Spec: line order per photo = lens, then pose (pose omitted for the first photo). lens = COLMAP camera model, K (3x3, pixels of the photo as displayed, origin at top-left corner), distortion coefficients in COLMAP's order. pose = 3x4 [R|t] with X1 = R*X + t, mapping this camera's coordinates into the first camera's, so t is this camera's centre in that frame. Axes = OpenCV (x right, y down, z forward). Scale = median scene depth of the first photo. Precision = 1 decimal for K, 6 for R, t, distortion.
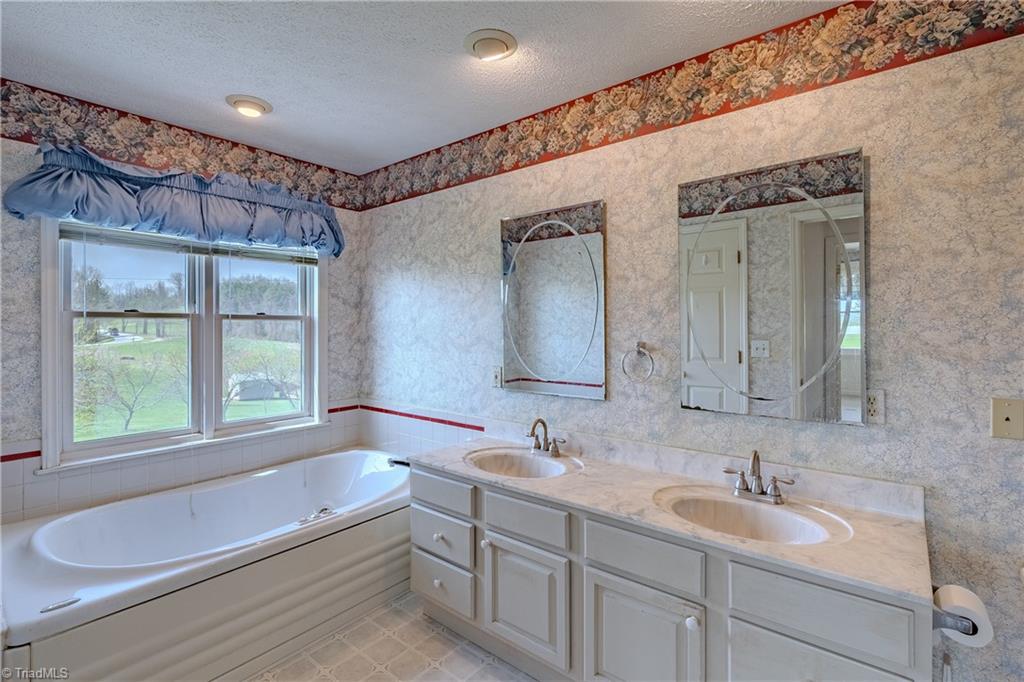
lens RADIAL K [[484.0, 0, 494.8], [0, 484.0, 326.4], [0, 0, 1]] dist [-0.003047, 0.001691]
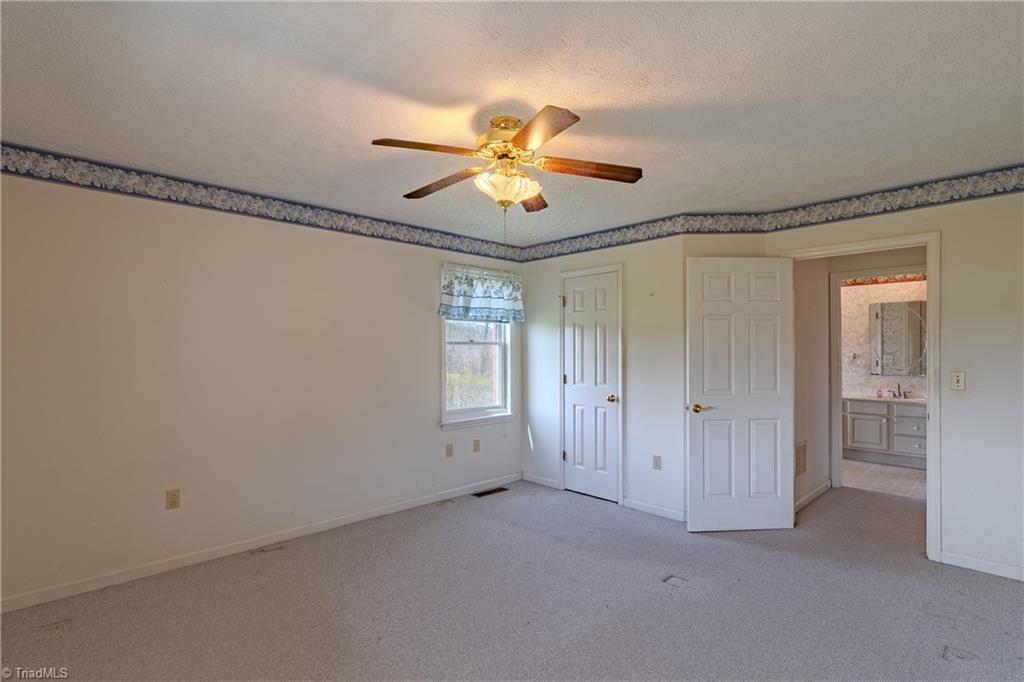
lens RADIAL K [[484.0, 0, 507.5], [0, 484.0, 333.6], [0, 0, 1]] dist [-0.003047, 0.001691]
pose [[0.993298, 0.012901, -0.114863, -1.547309], [-0.014618, 0.999793, -0.014118, -0.019453], [0.114657, 0.015703, 0.993281, -2.319035]]
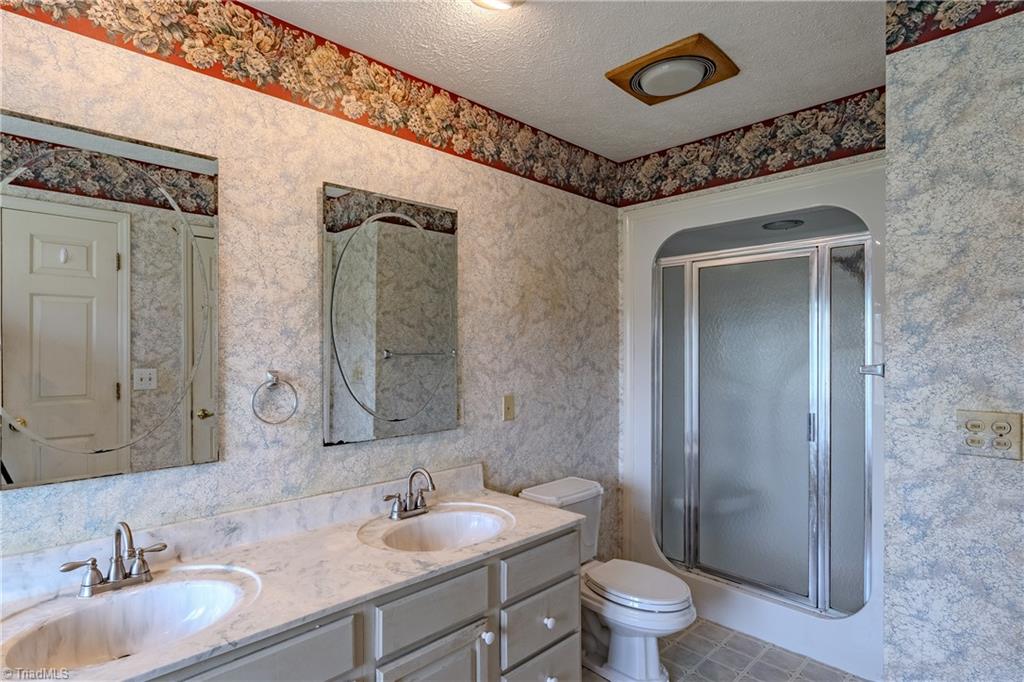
lens RADIAL K [[534.5, 0, 486.4], [0, 534.5, 346.0], [0, 0, 1]] dist [0.029236, 0.001057]
pose [[0.125345, 0.011790, 0.992043, -0.492494], [0.000138, 0.999929, -0.011901, 0.004151], [-0.992113, 0.001628, 0.125334, 0.576674]]
